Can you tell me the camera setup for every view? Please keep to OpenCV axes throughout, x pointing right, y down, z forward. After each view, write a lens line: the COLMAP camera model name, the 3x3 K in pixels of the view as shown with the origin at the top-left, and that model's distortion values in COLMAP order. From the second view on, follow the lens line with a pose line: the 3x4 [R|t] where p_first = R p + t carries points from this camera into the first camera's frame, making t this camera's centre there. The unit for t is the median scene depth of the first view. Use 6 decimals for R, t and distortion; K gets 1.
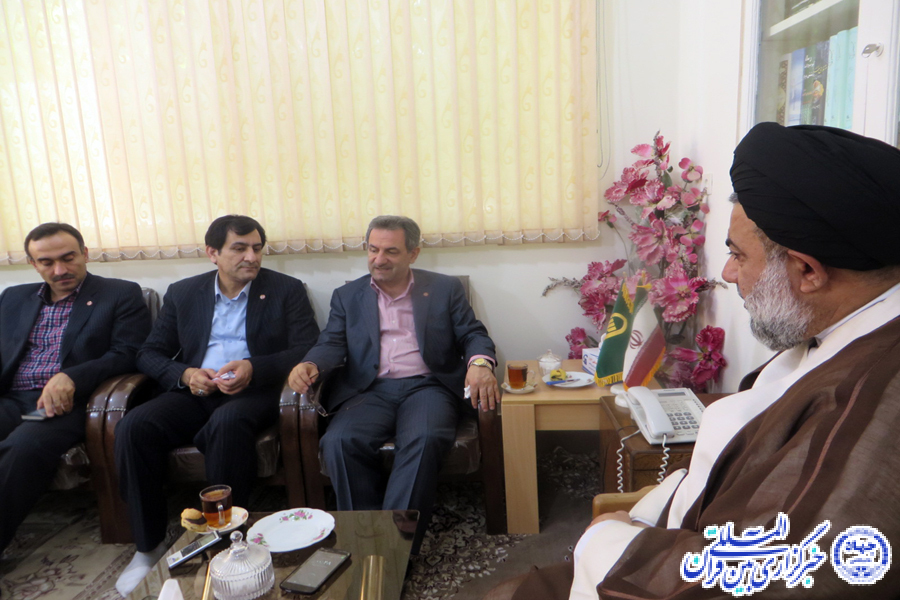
lens RADIAL K [[656.9, 0, 450.0], [0, 656.9, 300.0], [0, 0, 1]] dist [-0.050842, 0.001629]
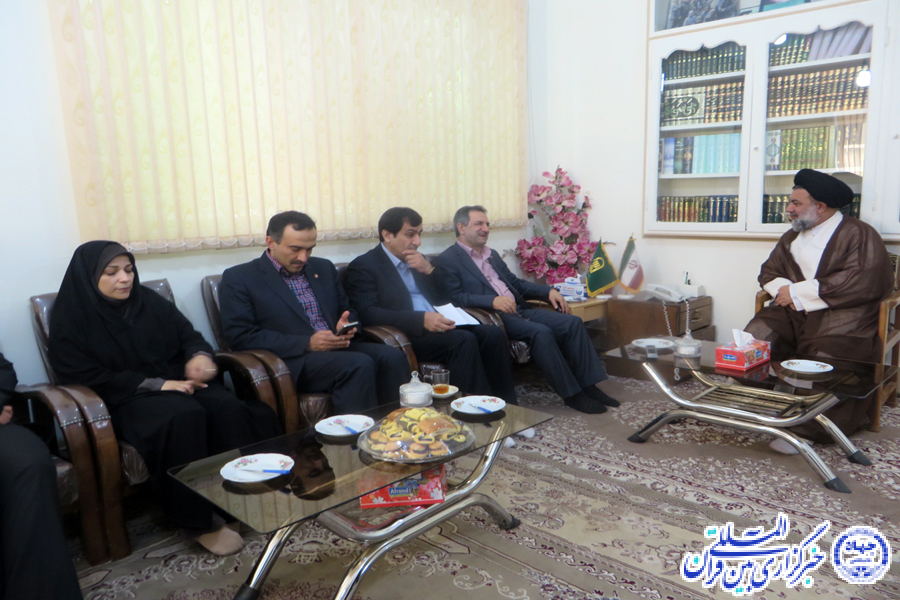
lens RADIAL K [[656.9, 0, 450.0], [0, 656.9, 300.0], [0, 0, 1]] dist [-0.050842, 0.001629]
pose [[0.682589, -0.086073, 0.725716, -1.213480], [0.112092, 0.993620, 0.012417, 0.059467], [-0.722155, 0.072871, 0.687882, -0.021315]]
